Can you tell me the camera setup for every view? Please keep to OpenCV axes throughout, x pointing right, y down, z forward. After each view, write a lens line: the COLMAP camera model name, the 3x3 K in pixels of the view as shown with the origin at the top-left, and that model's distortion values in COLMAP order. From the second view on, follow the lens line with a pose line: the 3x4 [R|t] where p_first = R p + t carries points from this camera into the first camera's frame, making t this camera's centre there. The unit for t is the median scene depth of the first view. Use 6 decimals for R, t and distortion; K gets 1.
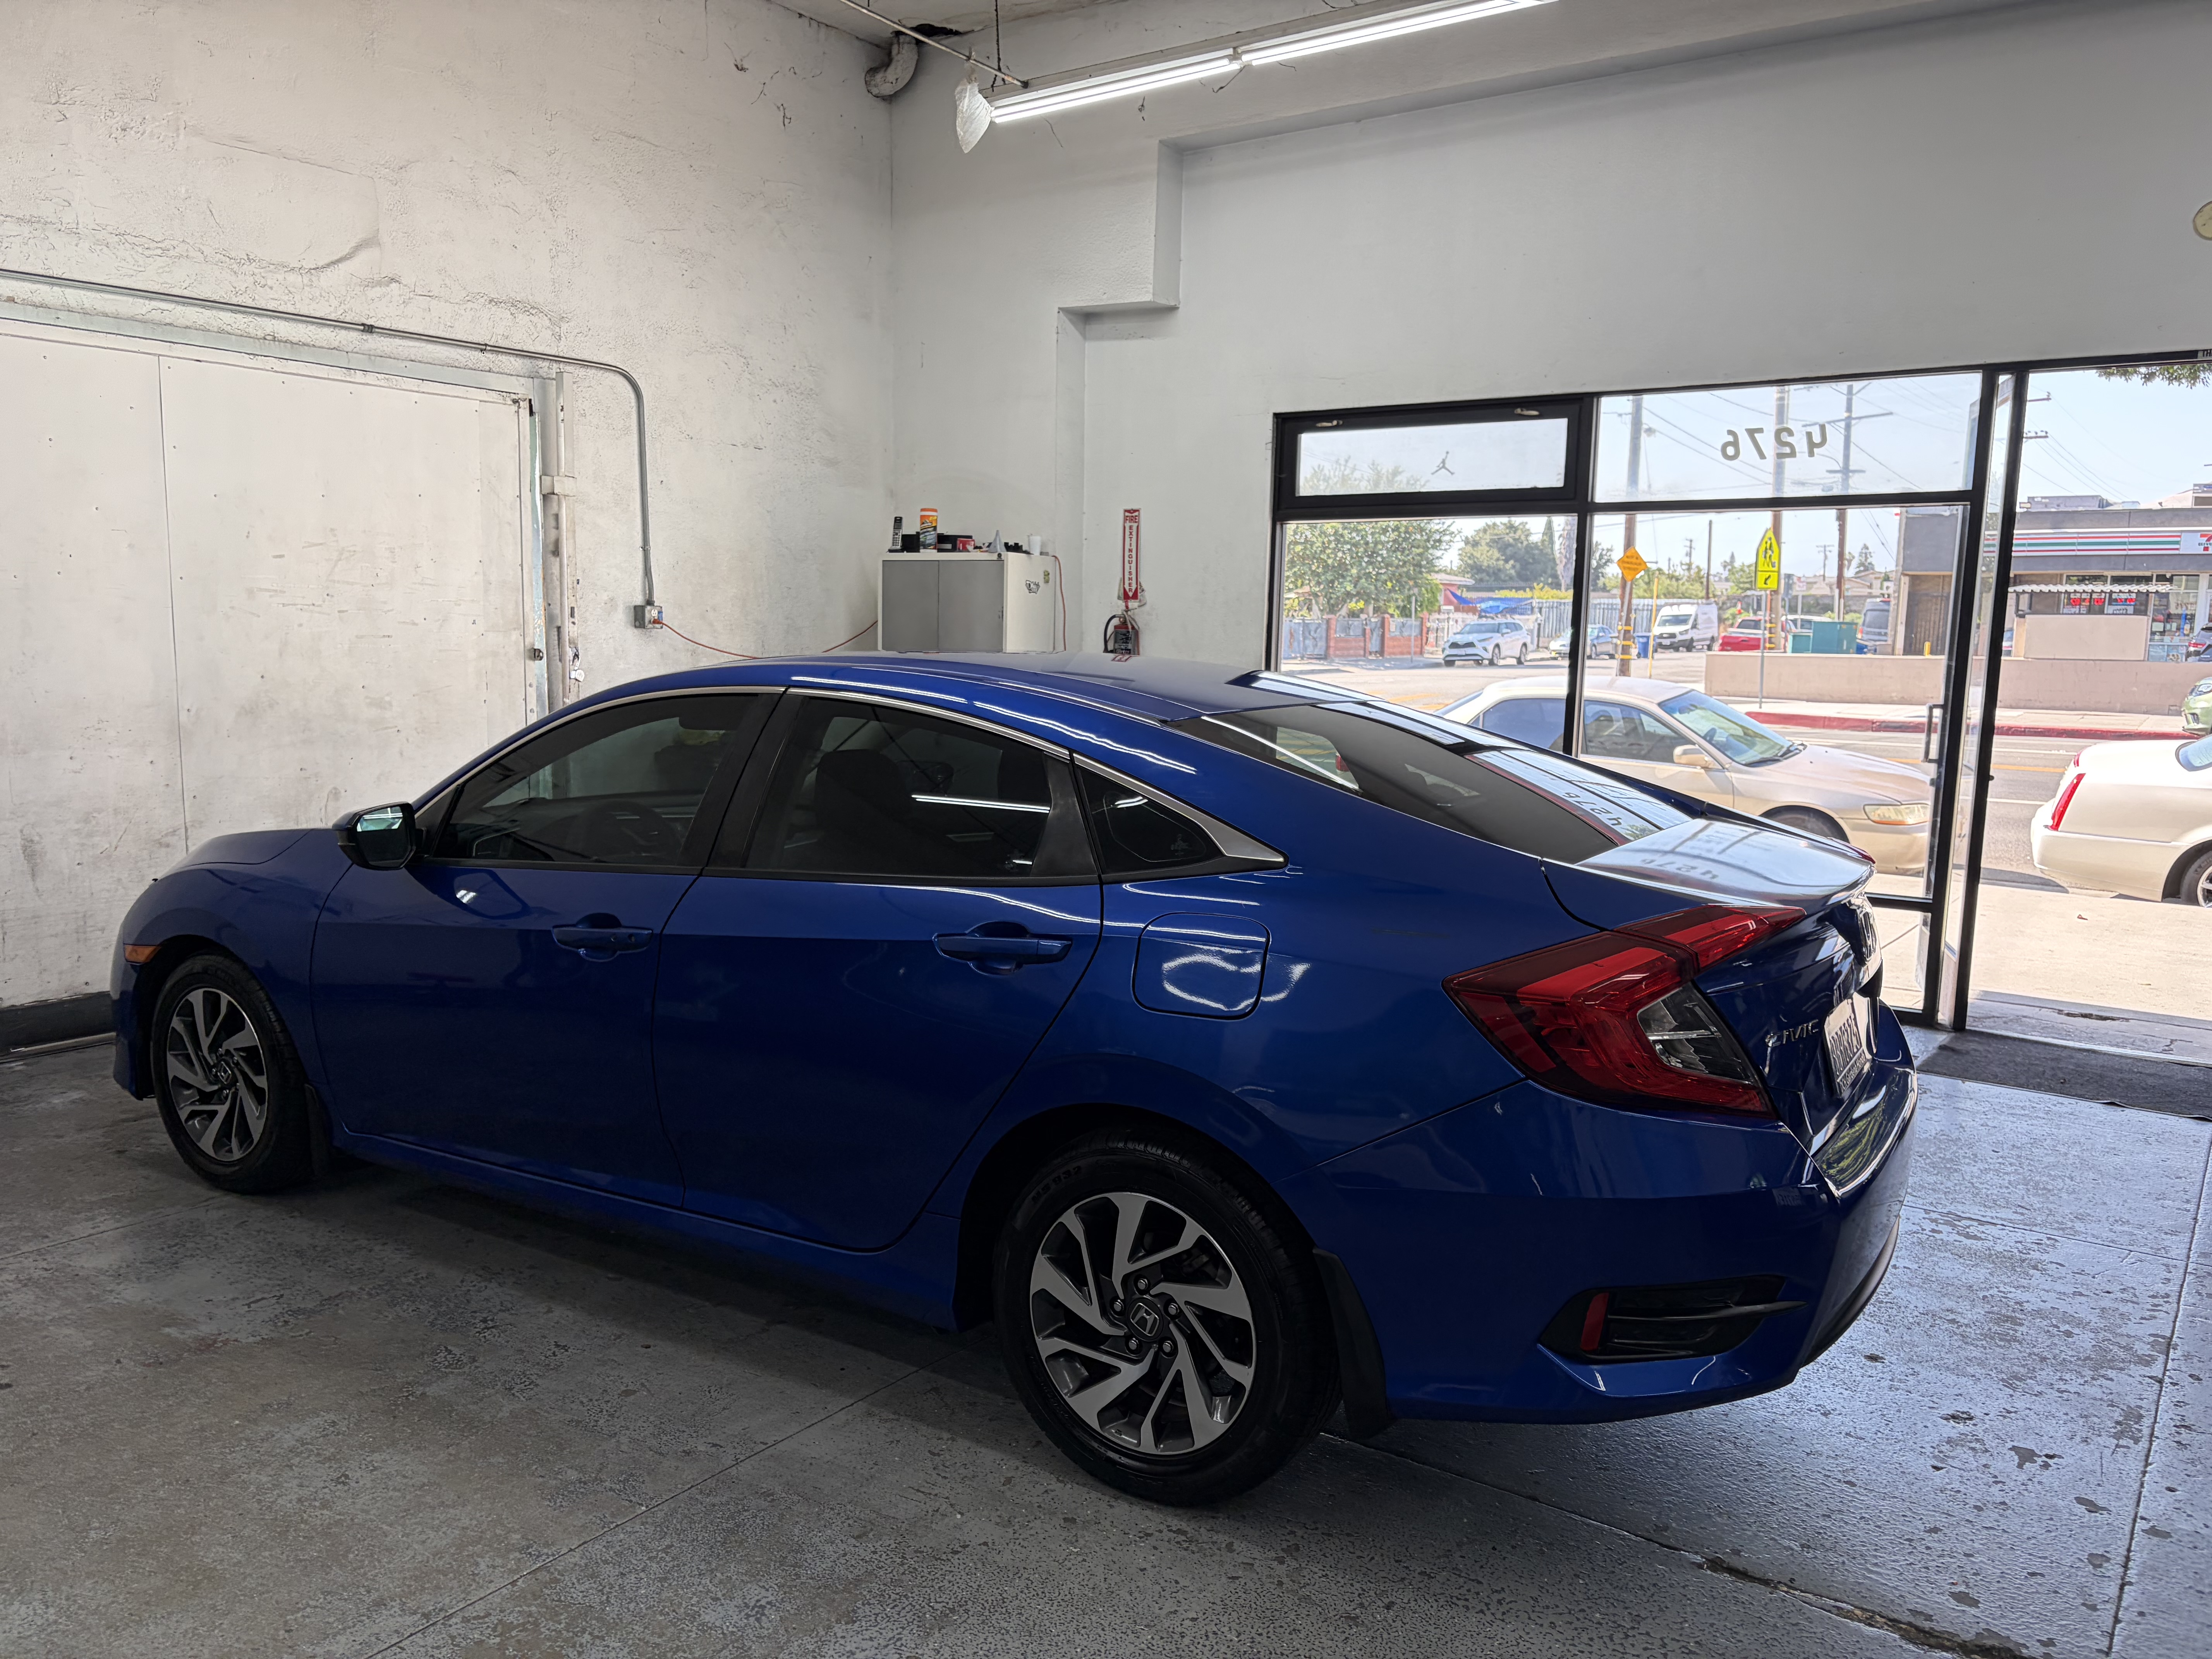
lens RADIAL K [[1687.6, 0, 1101.4], [0, 1687.6, 848.5], [0, 0, 1]] dist [0.046928, -0.055388]
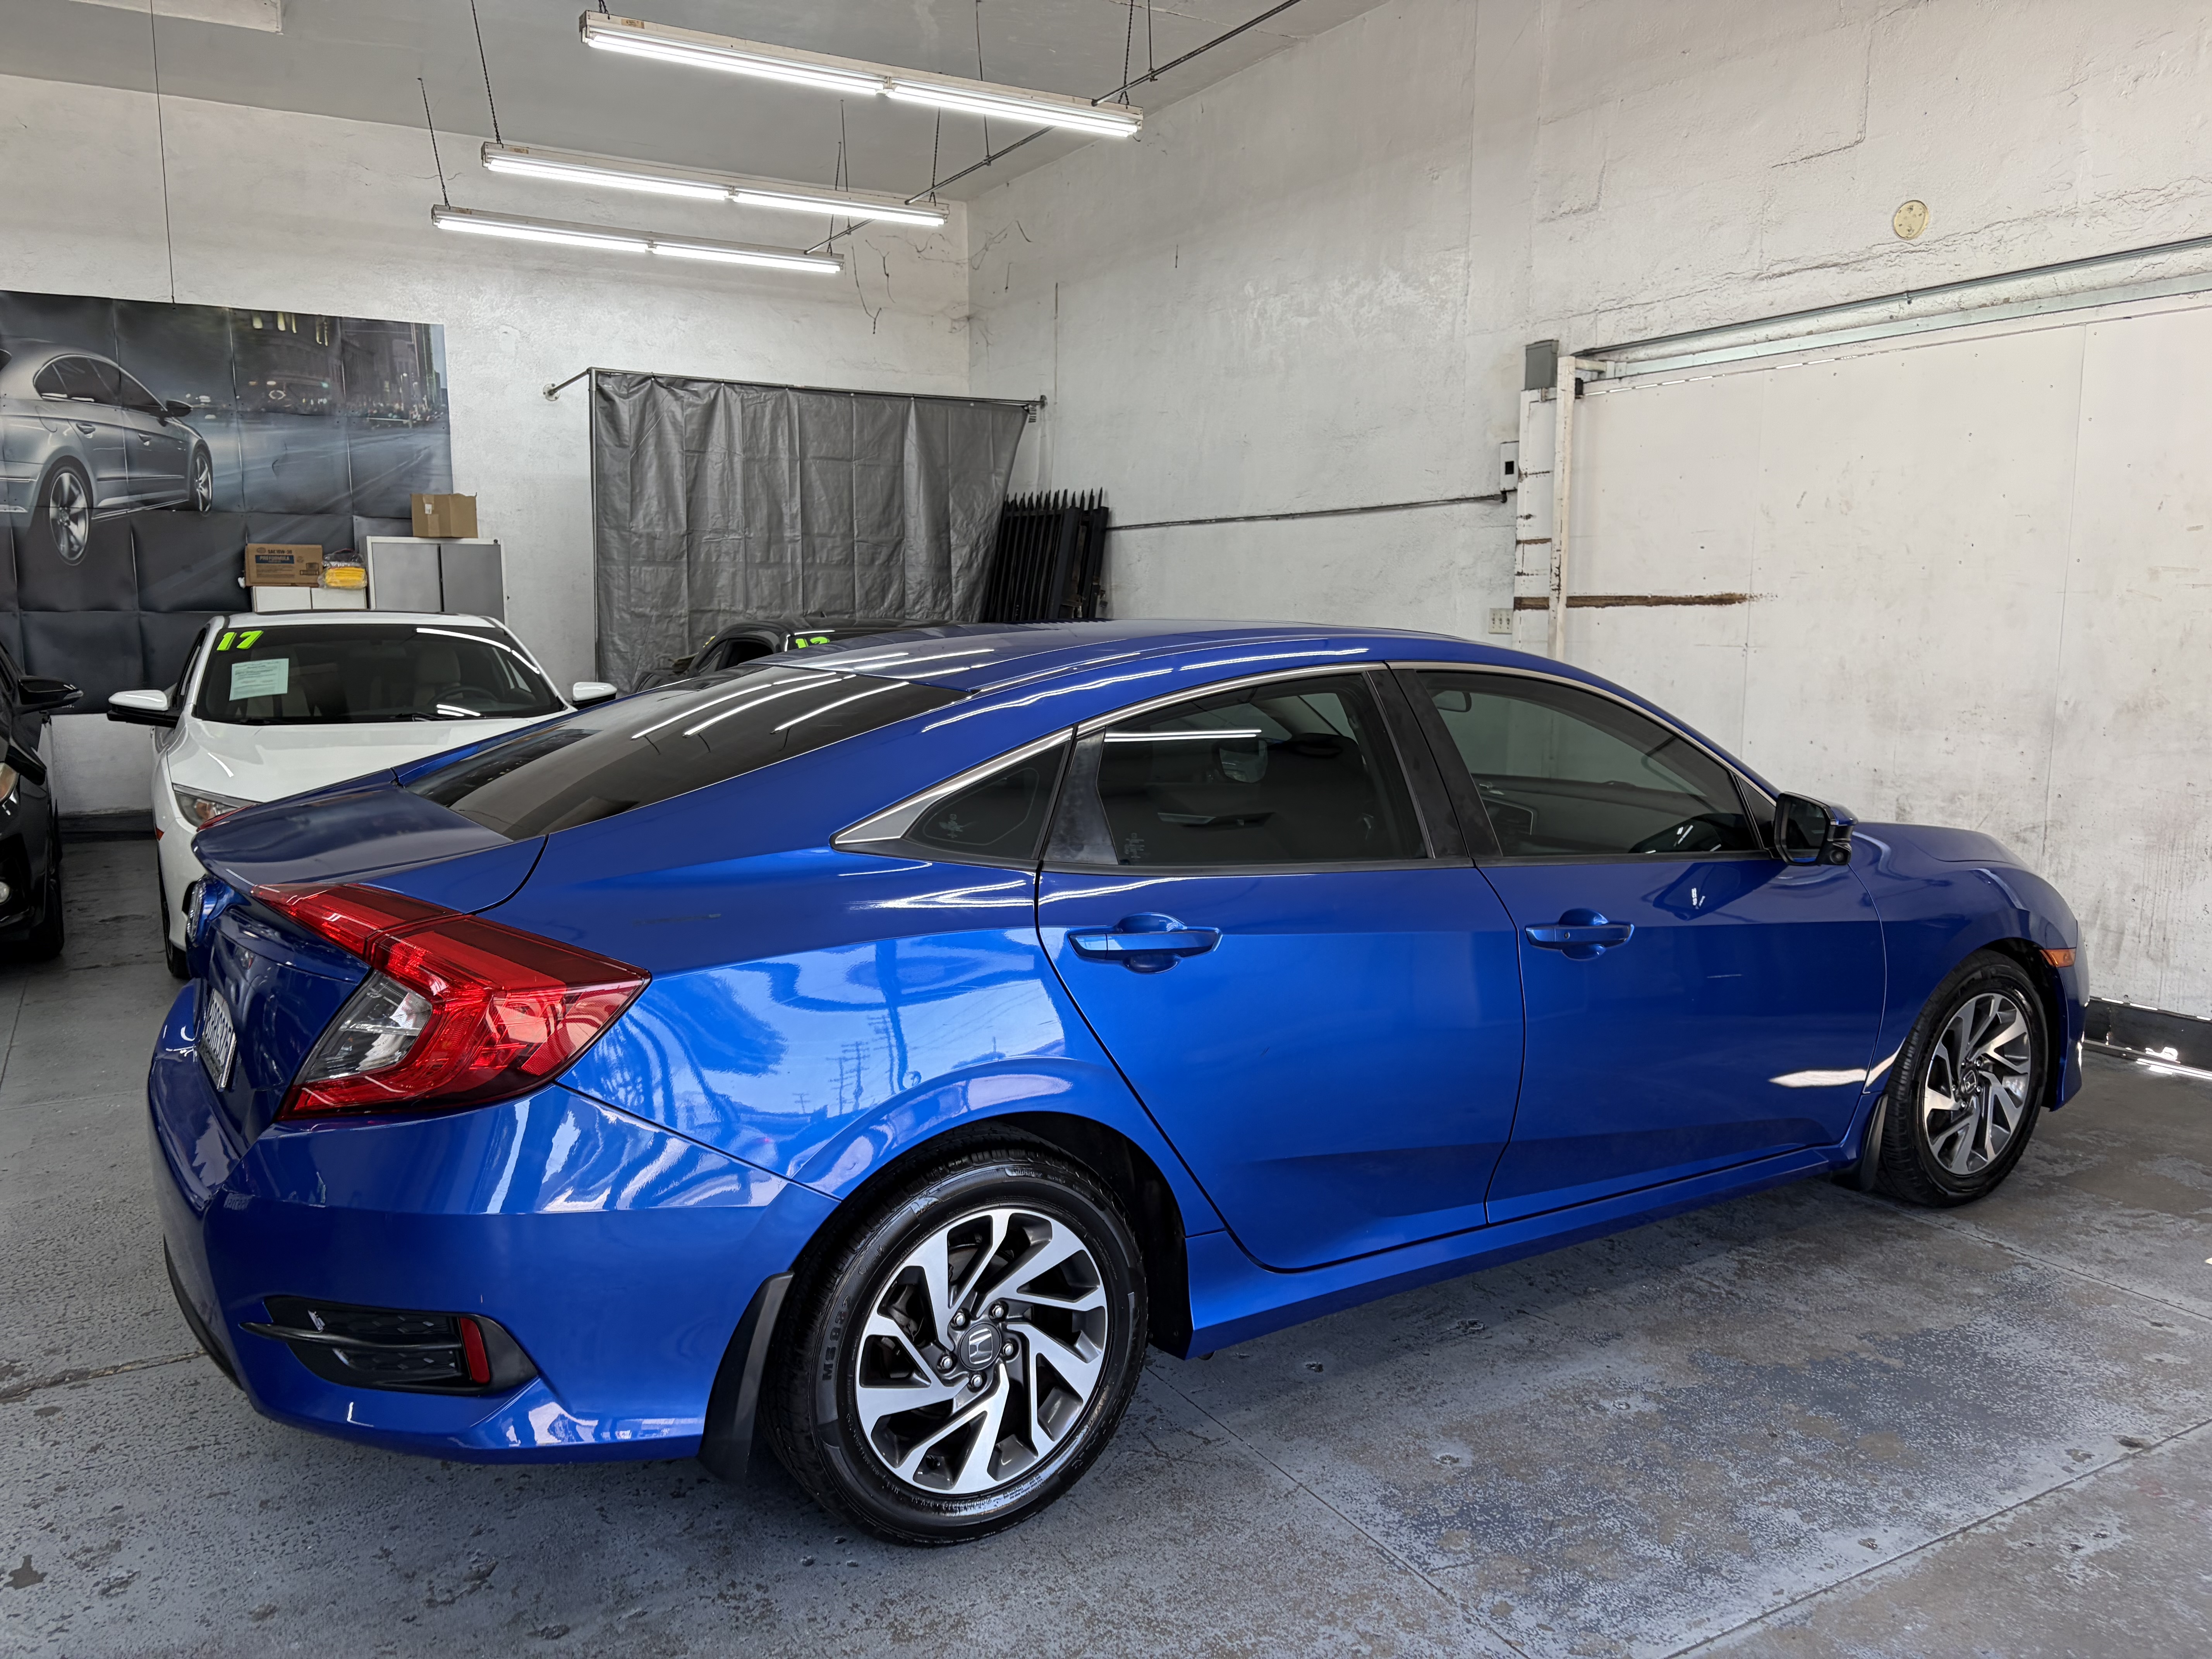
lens RADIAL K [[1687.6, 0, 1083.3], [0, 1687.6, 842.8], [0, 0, 1]] dist [0.046928, -0.055388]
pose [[-0.432465, 0.111141, -0.894775, 0.571253], [-0.123040, 0.975816, 0.180675, -0.114962], [0.893216, 0.188229, -0.408332, 0.968451]]
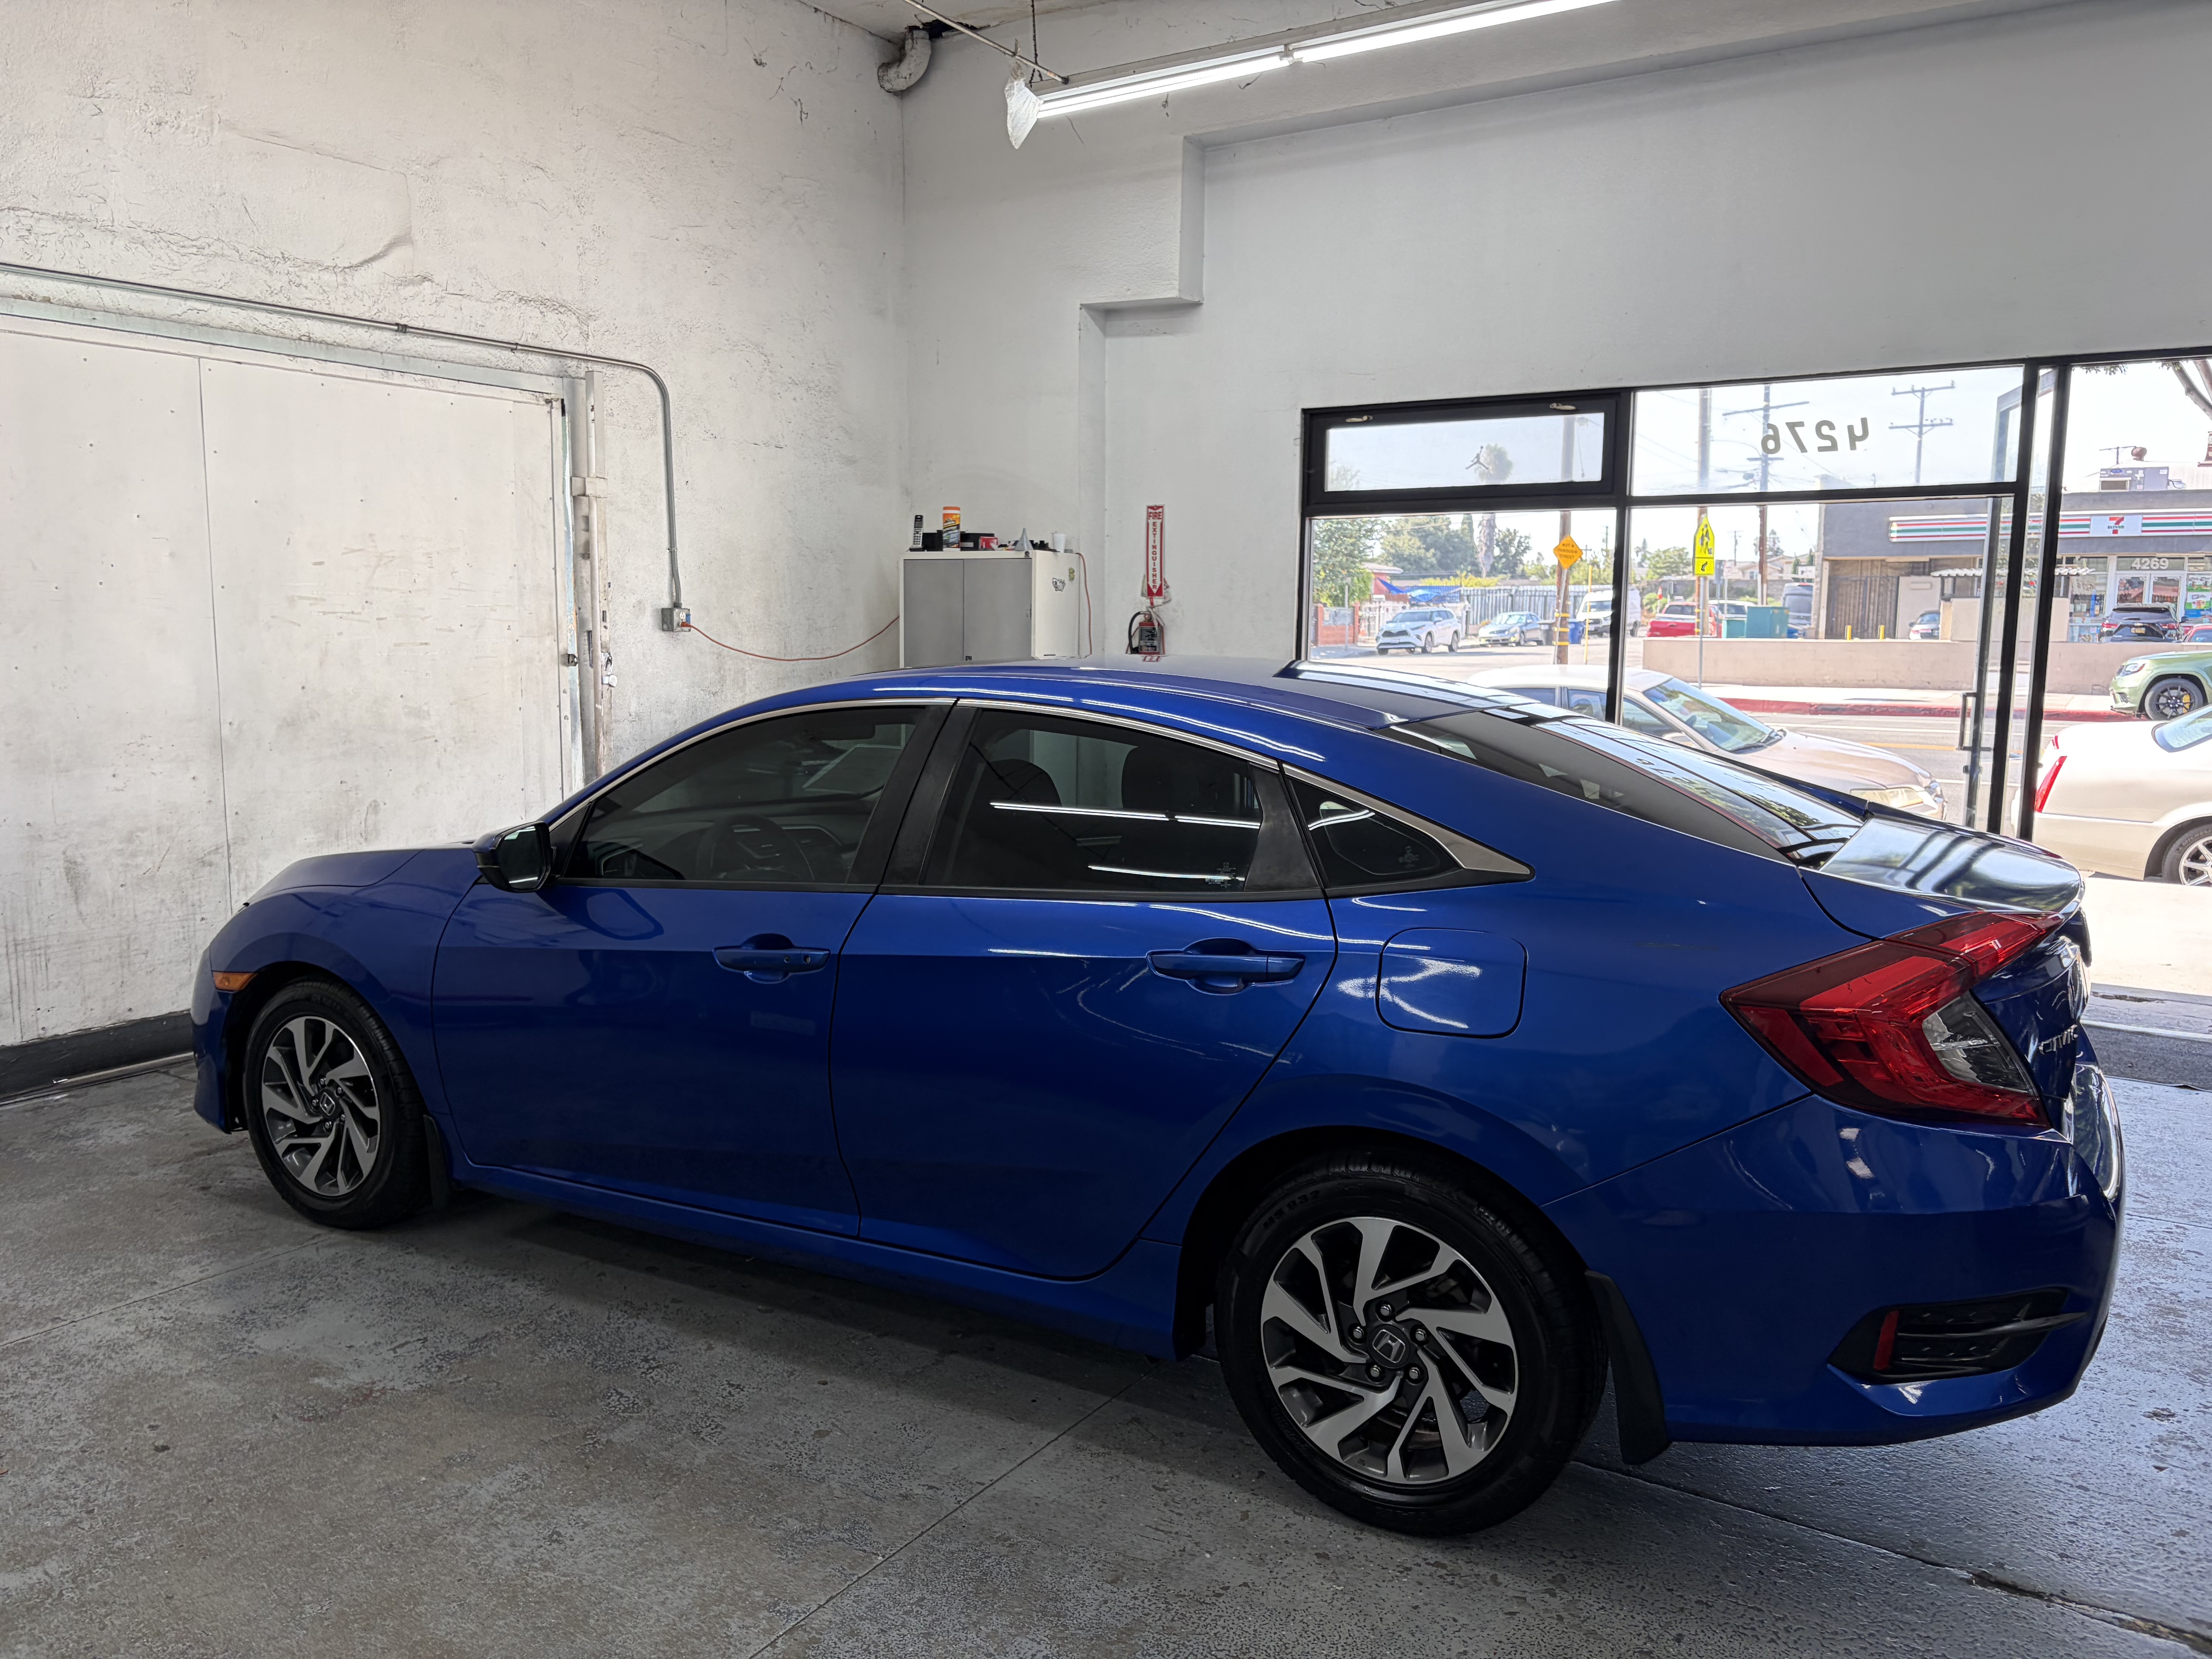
lens RADIAL K [[1687.6, 0, 1102.0], [0, 1687.6, 823.6], [0, 0, 1]] dist [0.046928, -0.055388]
pose [[0.998897, -0.016083, 0.044126, -0.091046], [0.016485, 0.999826, -0.008766, -0.008379], [-0.043977, 0.009484, 0.998988, 0.015763]]
